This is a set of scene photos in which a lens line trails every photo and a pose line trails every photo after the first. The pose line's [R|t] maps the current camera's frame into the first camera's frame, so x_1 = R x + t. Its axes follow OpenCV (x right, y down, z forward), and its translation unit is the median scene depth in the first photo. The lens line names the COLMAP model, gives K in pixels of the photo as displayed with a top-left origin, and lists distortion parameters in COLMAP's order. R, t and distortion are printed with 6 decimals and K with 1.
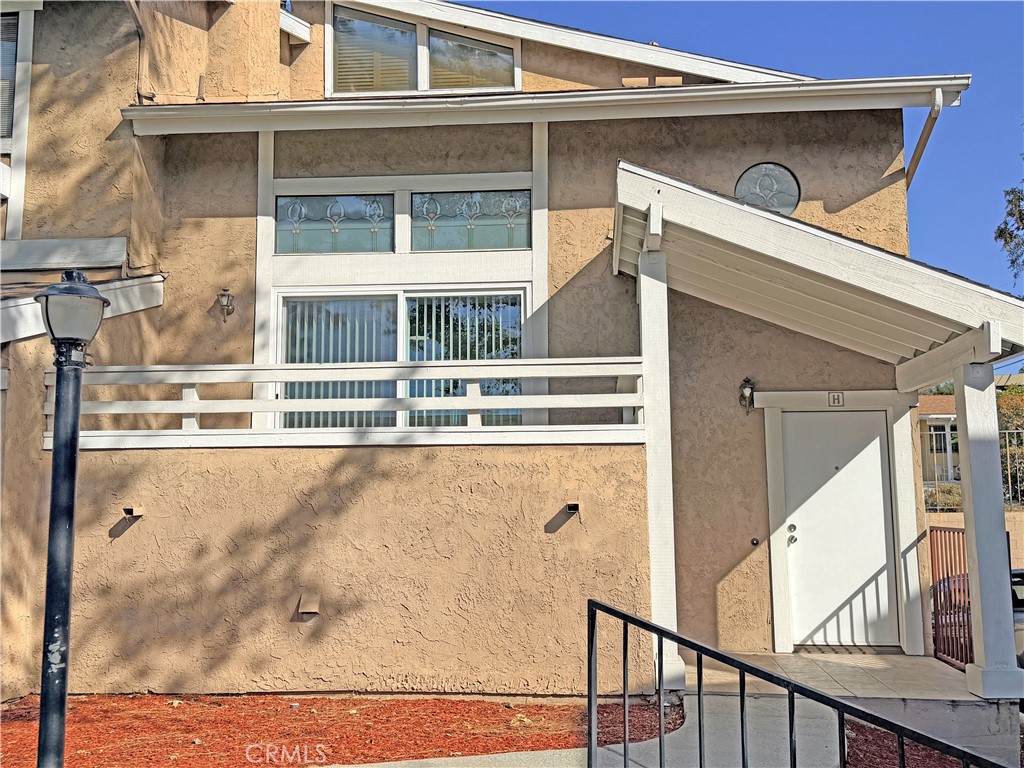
lens RADIAL K [[1037.0, 0, 511.9], [0, 1037.0, 385.2], [0, 0, 1]] dist [0.026817, 0.000000]
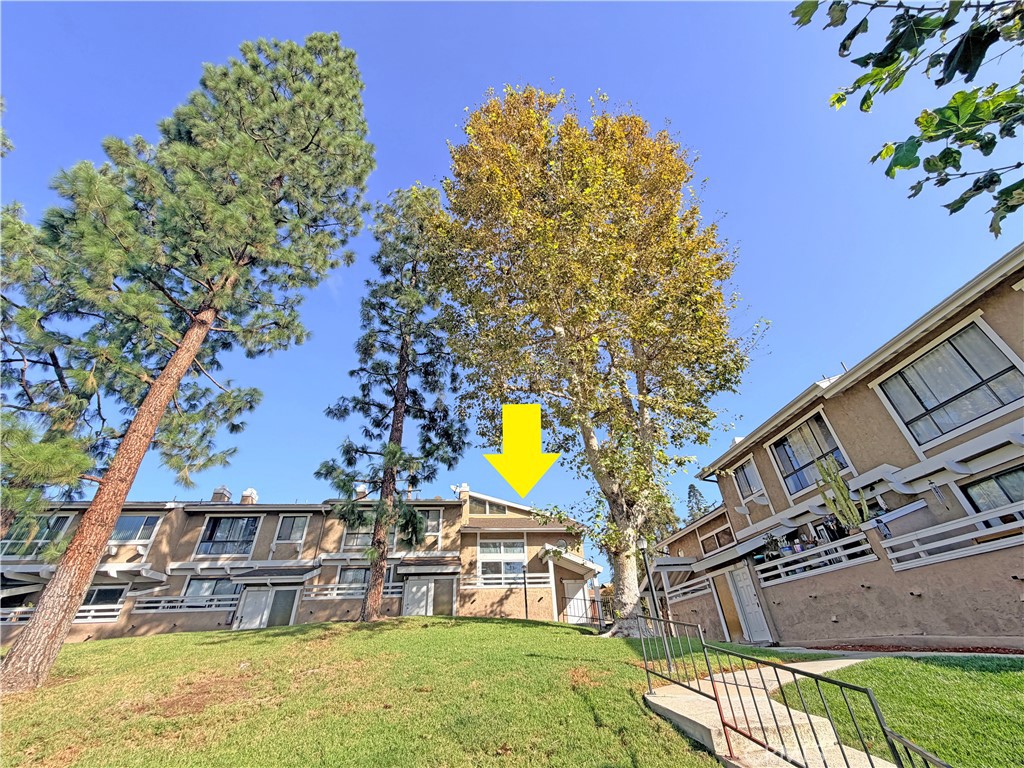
lens RADIAL K [[407.8, 0, 509.9], [0, 407.8, 383.2], [0, 0, 1]] dist [-0.000520, 0.000465]
pose [[0.974133, 0.096152, 0.204498, -0.649241], [0.009130, 0.887473, -0.460770, 0.079936], [-0.225790, 0.450718, 0.863639, -1.473630]]
